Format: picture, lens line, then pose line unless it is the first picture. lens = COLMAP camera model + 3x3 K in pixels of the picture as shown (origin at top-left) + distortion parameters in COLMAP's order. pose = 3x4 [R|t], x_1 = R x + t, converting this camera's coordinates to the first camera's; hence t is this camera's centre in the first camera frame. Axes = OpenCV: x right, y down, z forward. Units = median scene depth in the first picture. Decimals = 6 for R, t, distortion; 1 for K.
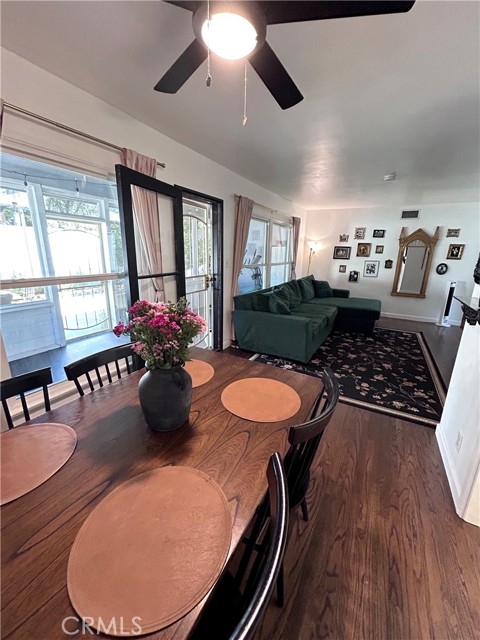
lens RADIAL K [[256.8, 0, 241.0], [0, 256.8, 320.3], [0, 0, 1]] dist [-0.002608, 0.000011]
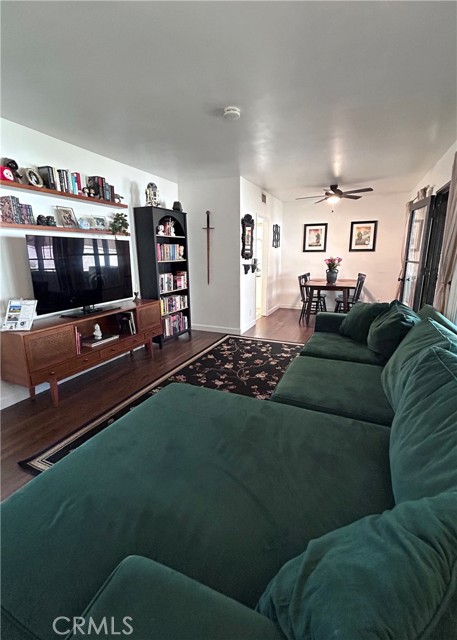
lens RADIAL K [[283.6, 0, 228.3], [0, 283.6, 318.6], [0, 0, 1]] dist [-0.000466, -0.000015]
pose [[-0.995904, 0.006077, -0.090213, 0.690374], [-0.036868, 0.883730, 0.466542, -0.463705], [0.082559, 0.467957, -0.879886, 1.891971]]
